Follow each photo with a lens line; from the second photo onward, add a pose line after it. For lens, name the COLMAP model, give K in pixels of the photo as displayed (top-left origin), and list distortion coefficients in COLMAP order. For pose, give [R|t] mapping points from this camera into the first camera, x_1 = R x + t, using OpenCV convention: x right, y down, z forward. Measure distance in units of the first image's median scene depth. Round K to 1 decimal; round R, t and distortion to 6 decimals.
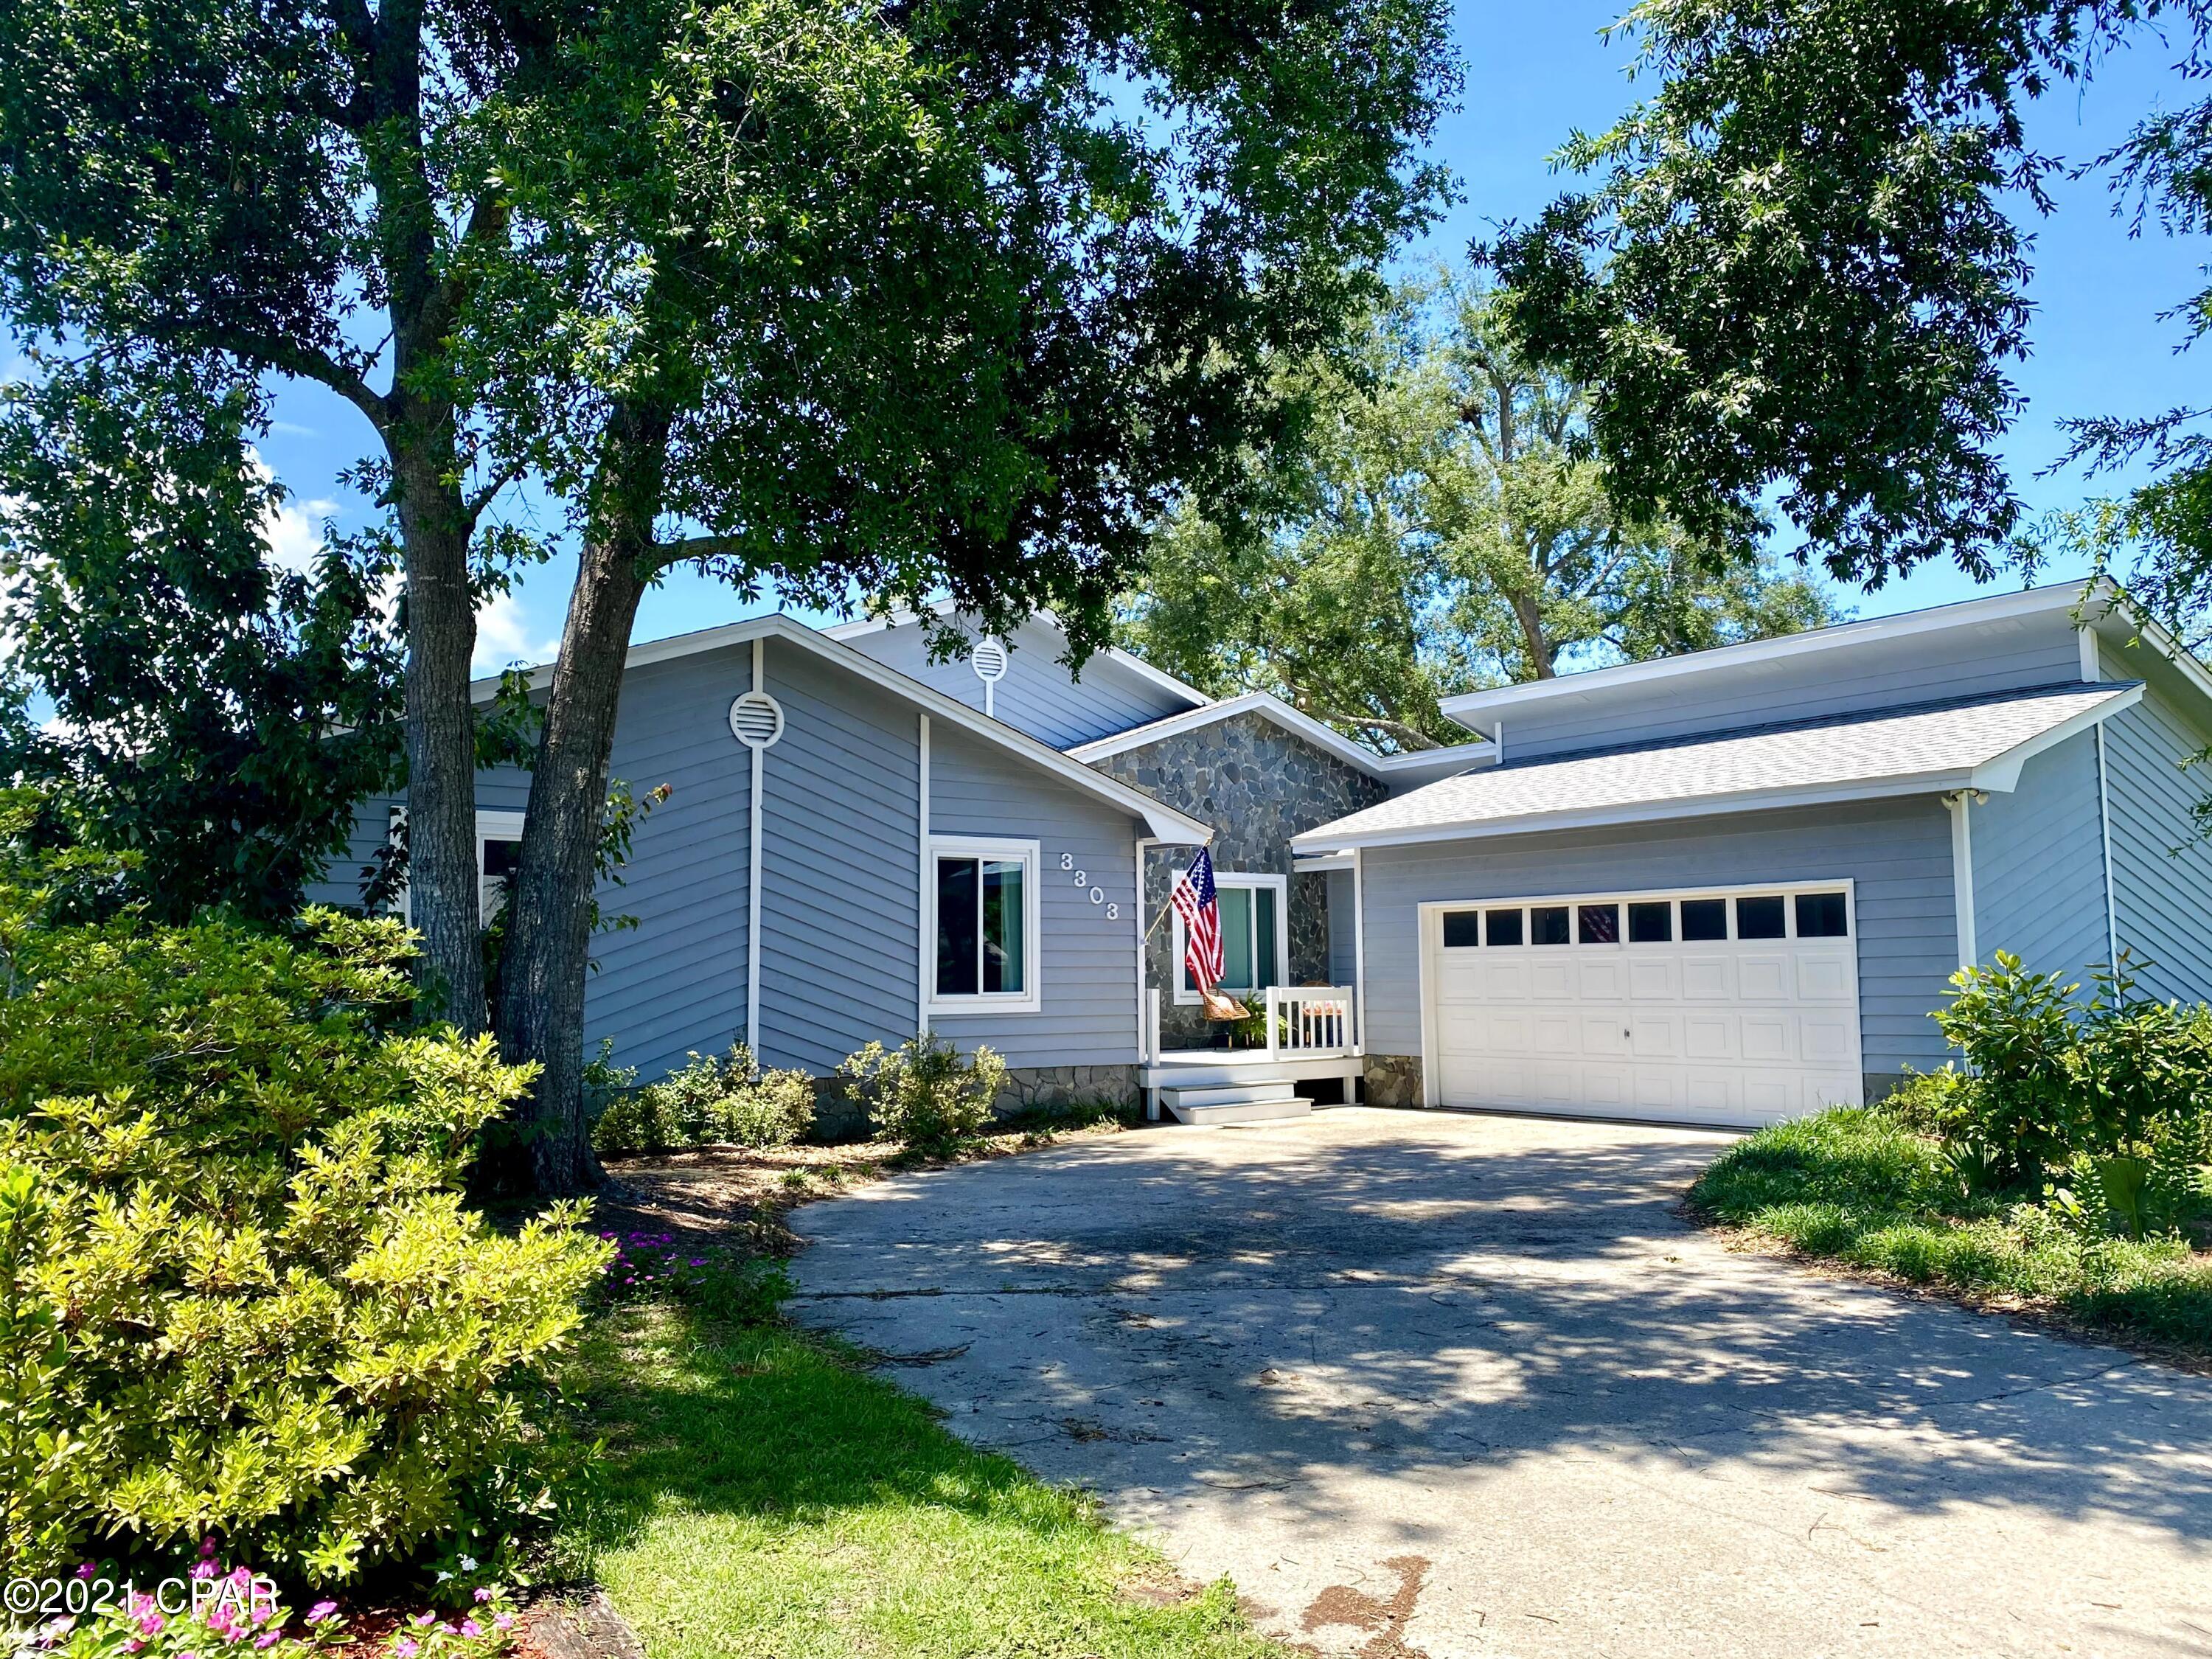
lens RADIAL K [[1711.4, 0, 1117.0], [0, 1711.4, 824.4], [0, 0, 1]] dist [0.099348, -0.134111]
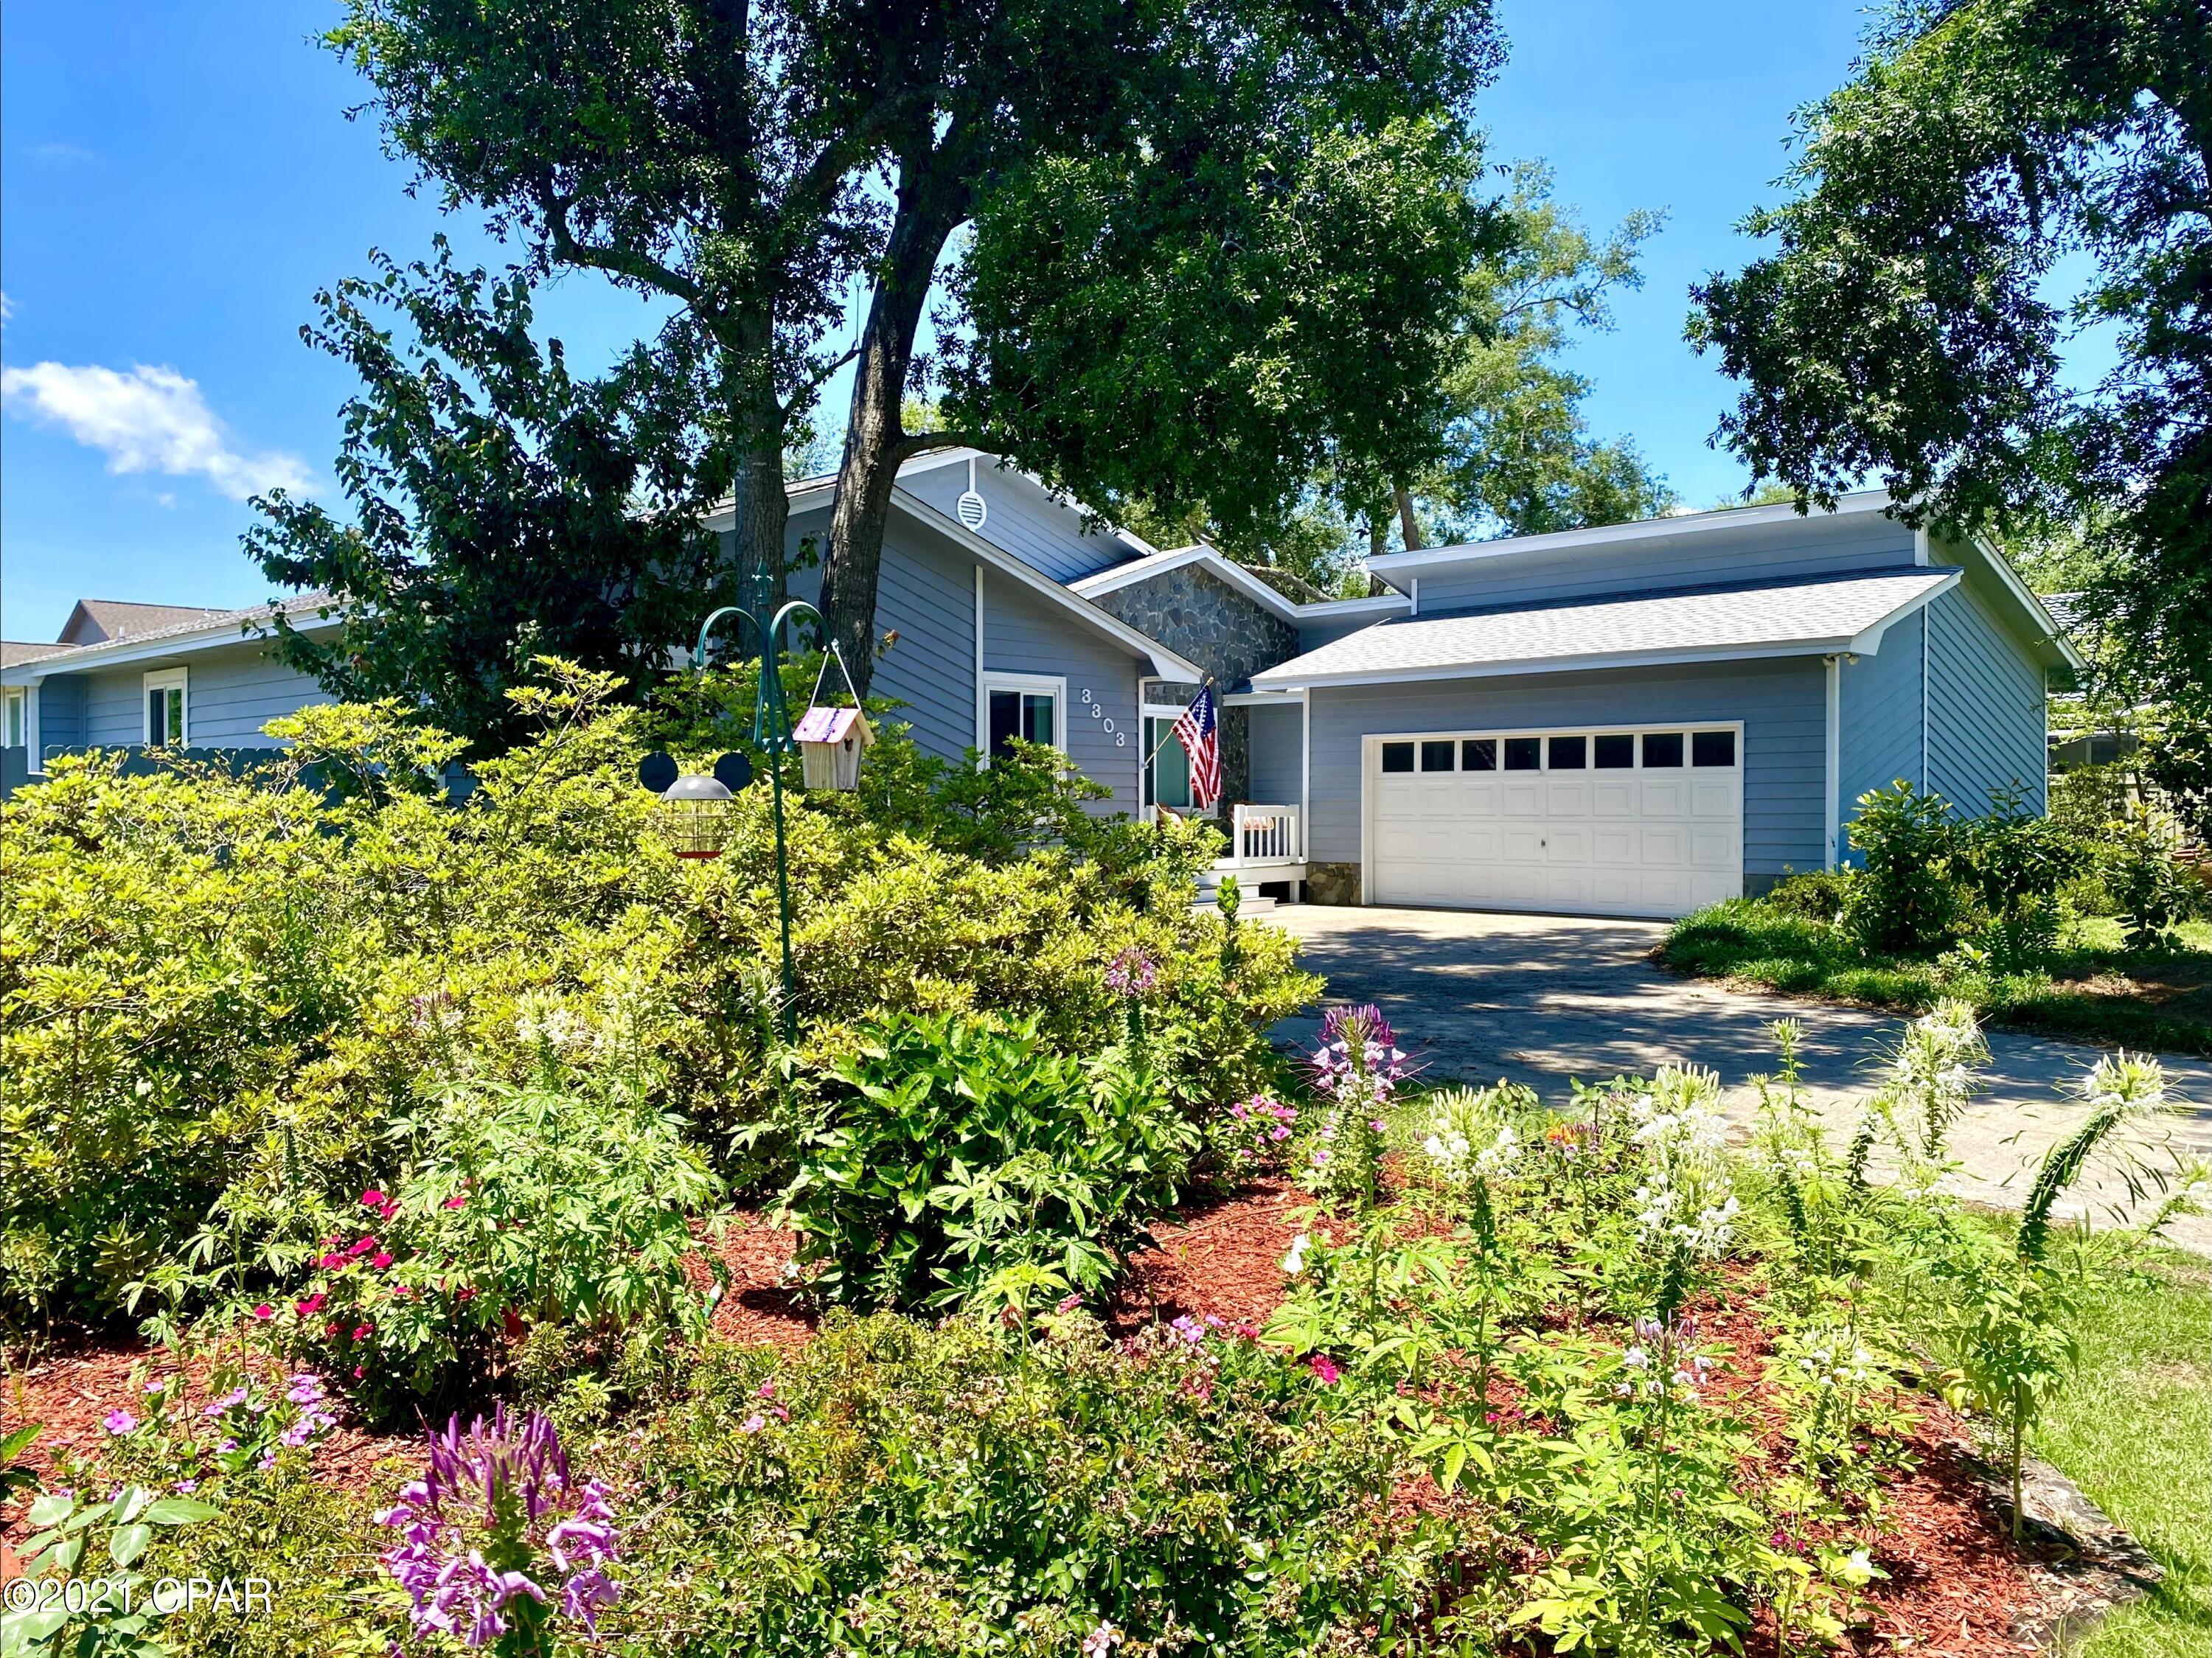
lens RADIAL K [[1680.4, 0, 1106.0], [0, 1680.4, 829.0], [0, 0, 1]] dist [0.045024, -0.008039]
pose [[0.990891, 0.005807, 0.134541, -0.162231], [-0.020237, 0.994146, 0.106134, -0.009477], [-0.133137, -0.107890, 0.985208, -0.130857]]
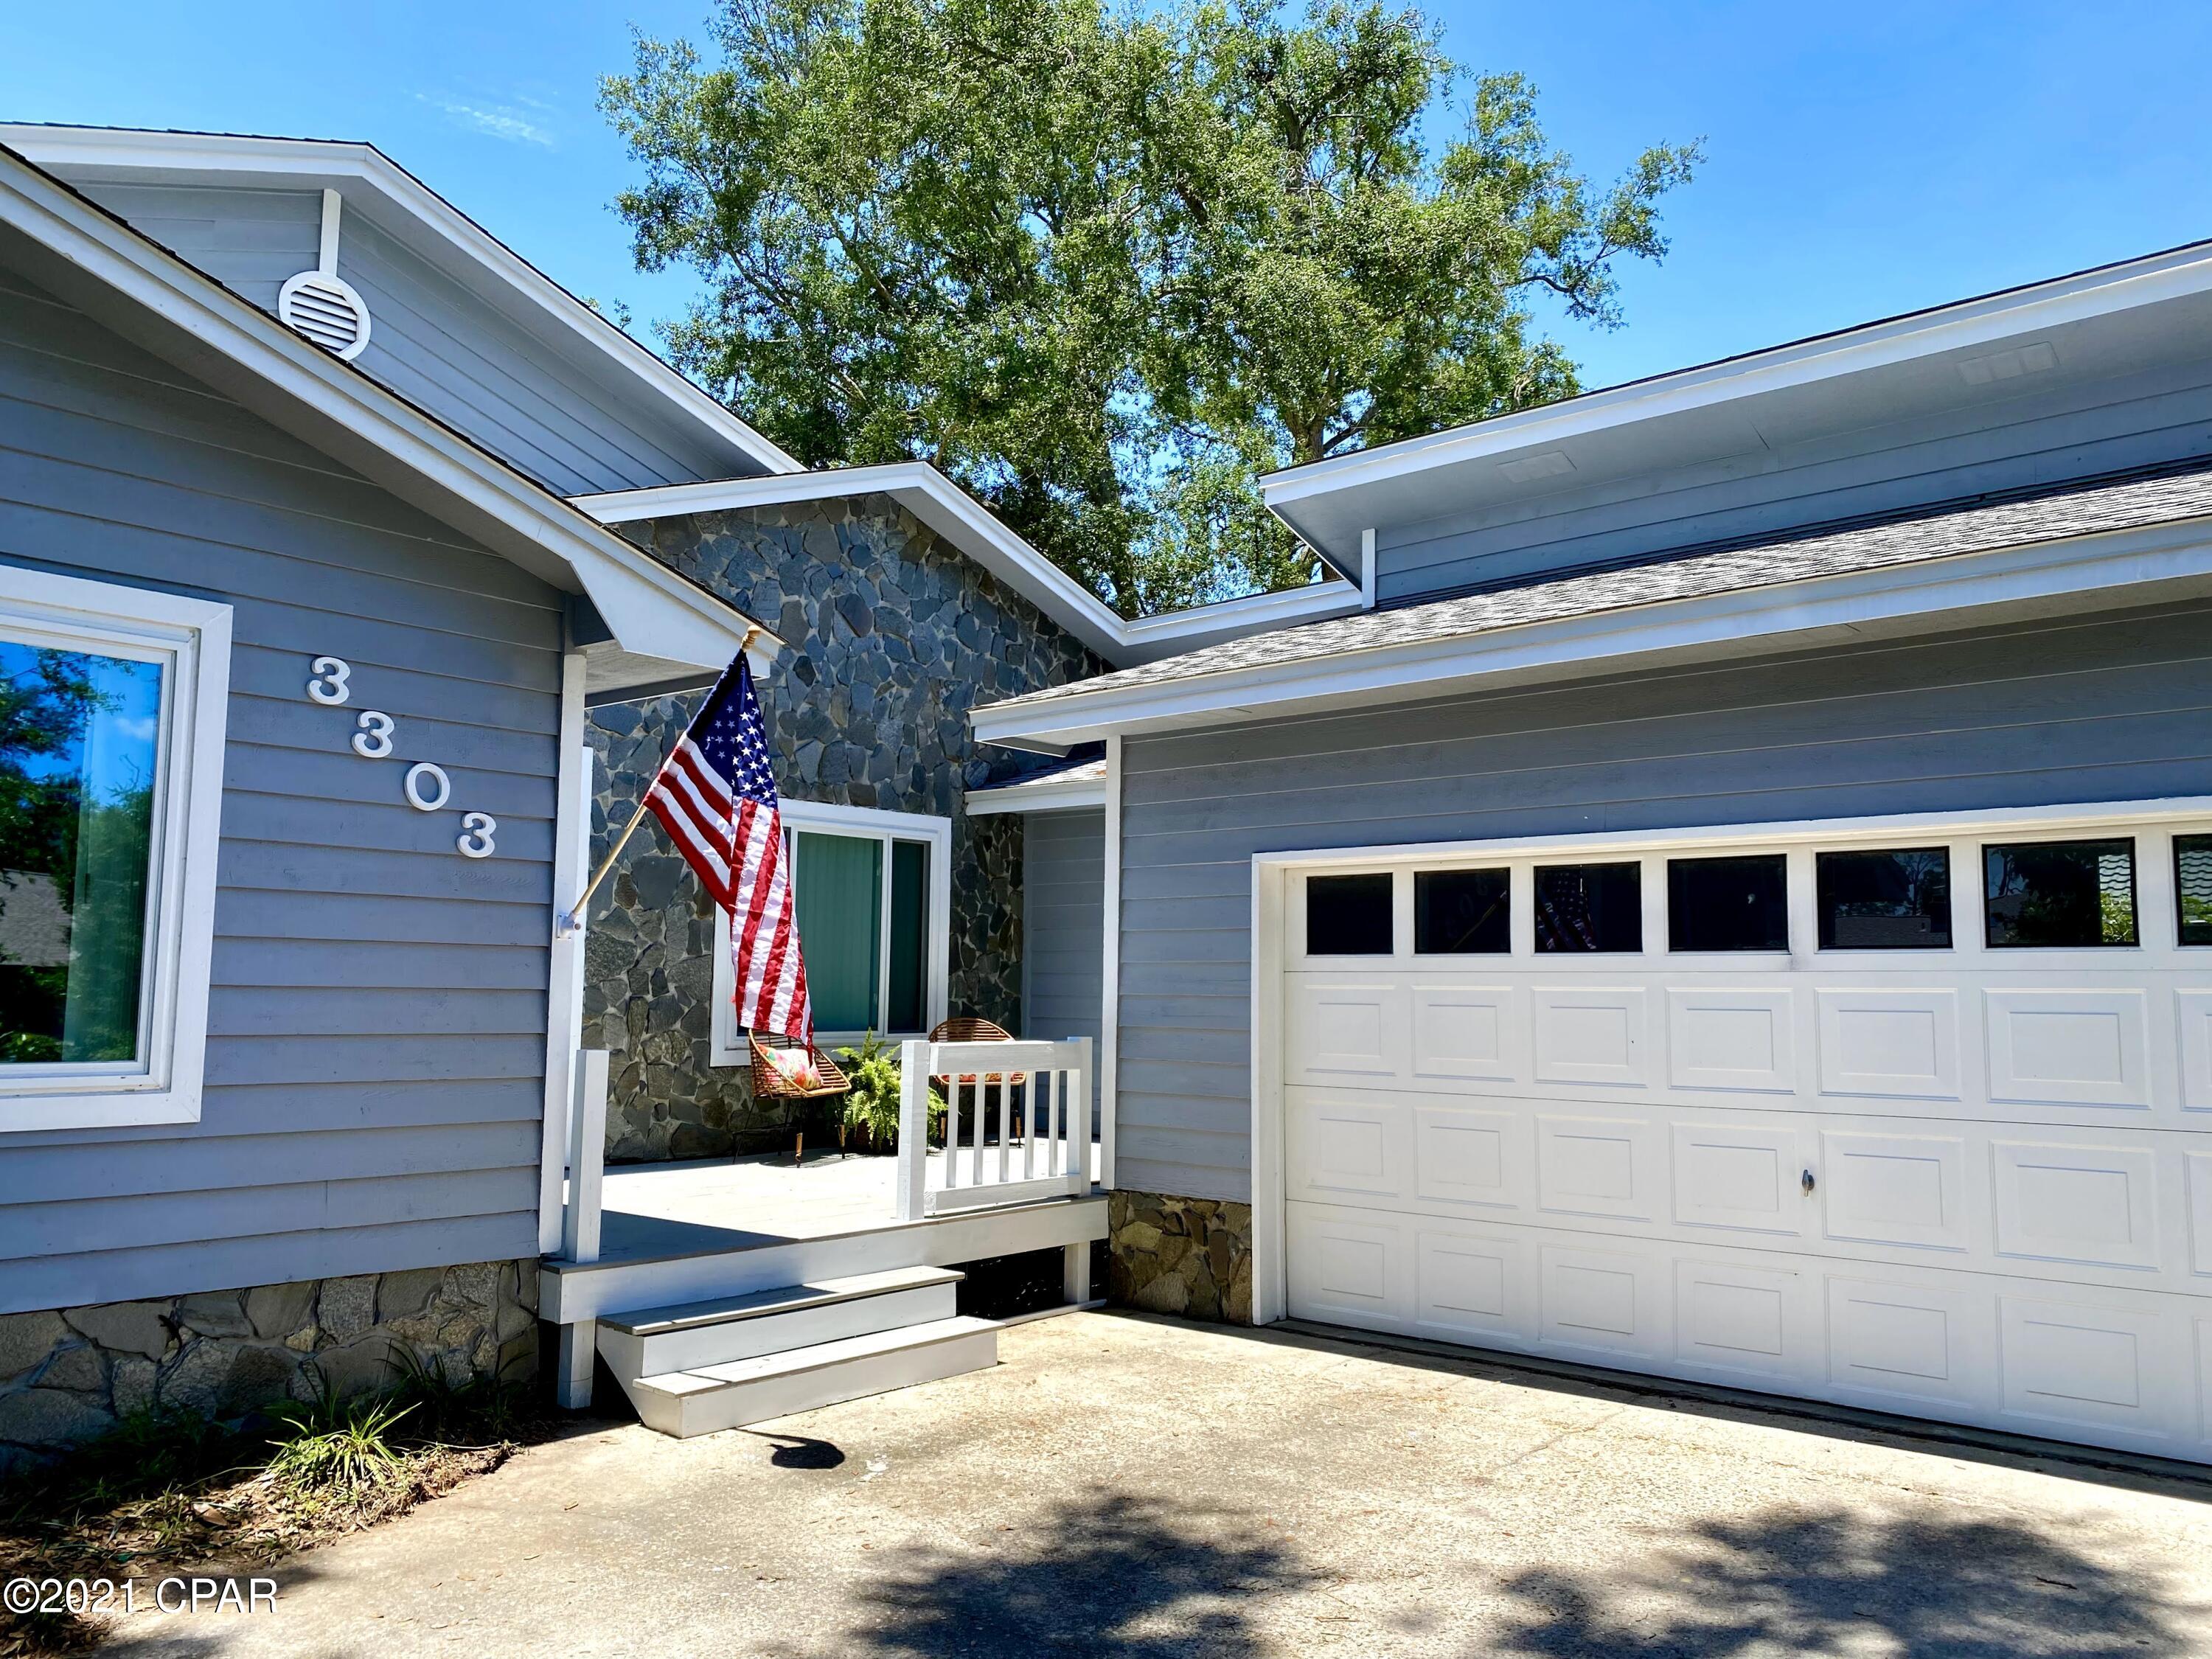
lens RADIAL K [[1711.4, 0, 1117.0], [0, 1711.4, 824.4], [0, 0, 1]] dist [0.099348, -0.134111]
pose [[0.979092, 0.038684, 0.199707, 0.055253], [-0.036656, 0.999232, -0.013841, 0.047685], [-0.200089, 0.006231, 0.979758, 0.601650]]
